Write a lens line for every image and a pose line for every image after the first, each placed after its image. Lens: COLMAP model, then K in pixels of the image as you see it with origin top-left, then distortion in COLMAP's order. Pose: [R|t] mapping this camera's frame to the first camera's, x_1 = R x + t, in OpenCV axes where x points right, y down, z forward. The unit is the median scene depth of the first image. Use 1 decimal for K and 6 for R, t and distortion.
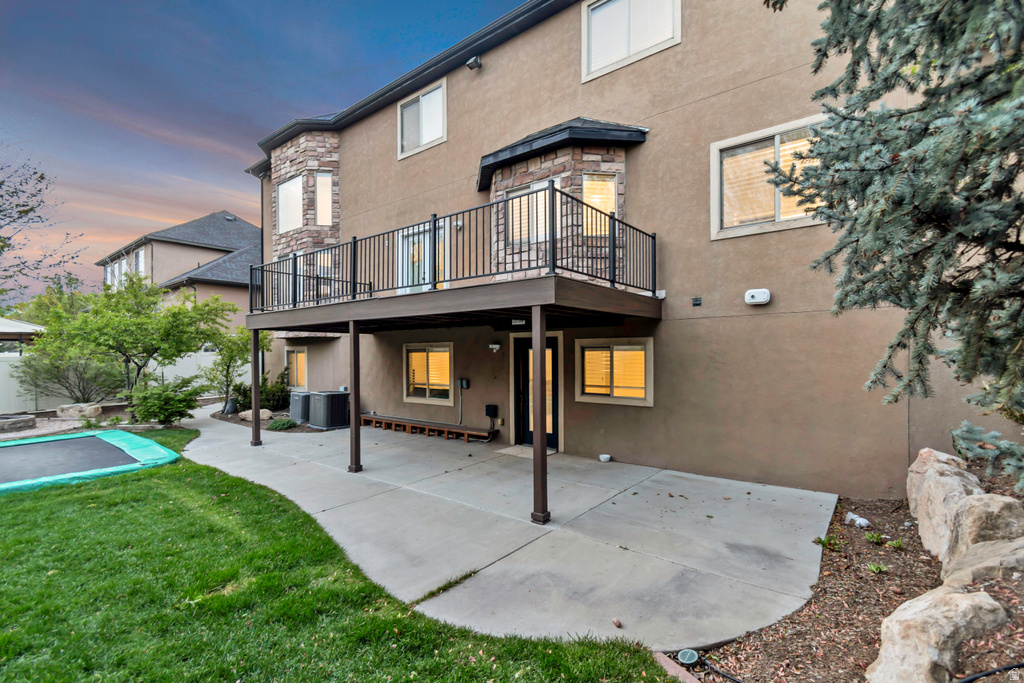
lens RADIAL K [[451.9, 0, 514.4], [0, 451.9, 346.5], [0, 0, 1]] dist [0.008135, -0.000354]
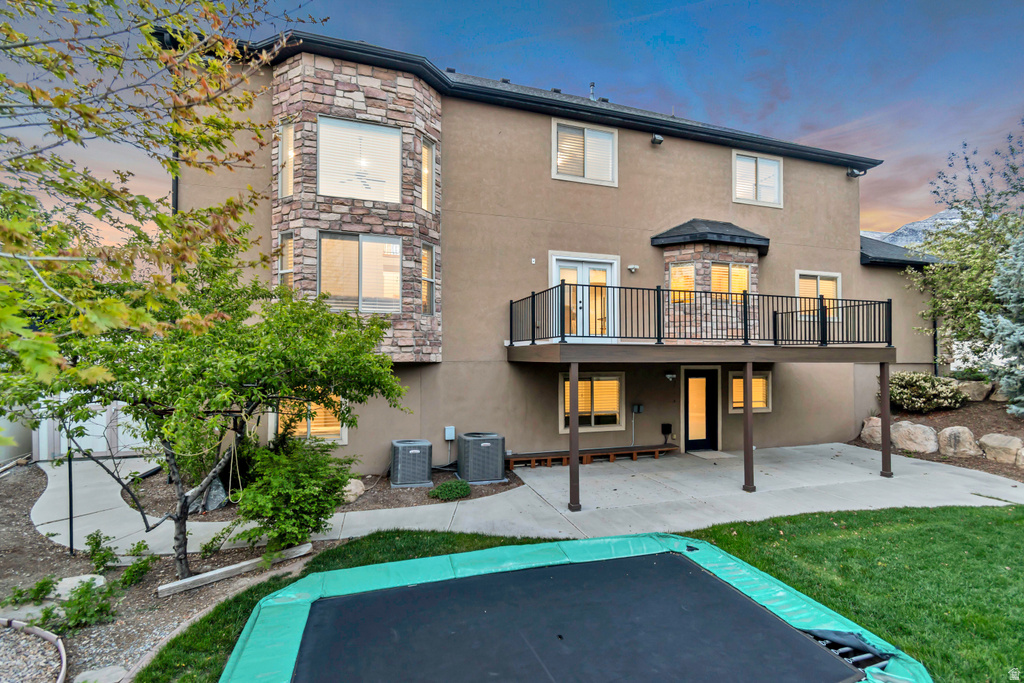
lens RADIAL K [[451.9, 0, 513.9], [0, 451.9, 348.9], [0, 0, 1]] dist [0.008135, -0.000354]
pose [[0.575734, 0.029344, 0.817110, -1.197209], [-0.017392, 0.999569, -0.023642, -0.034952], [-0.817452, -0.000599, 0.575997, 0.584845]]
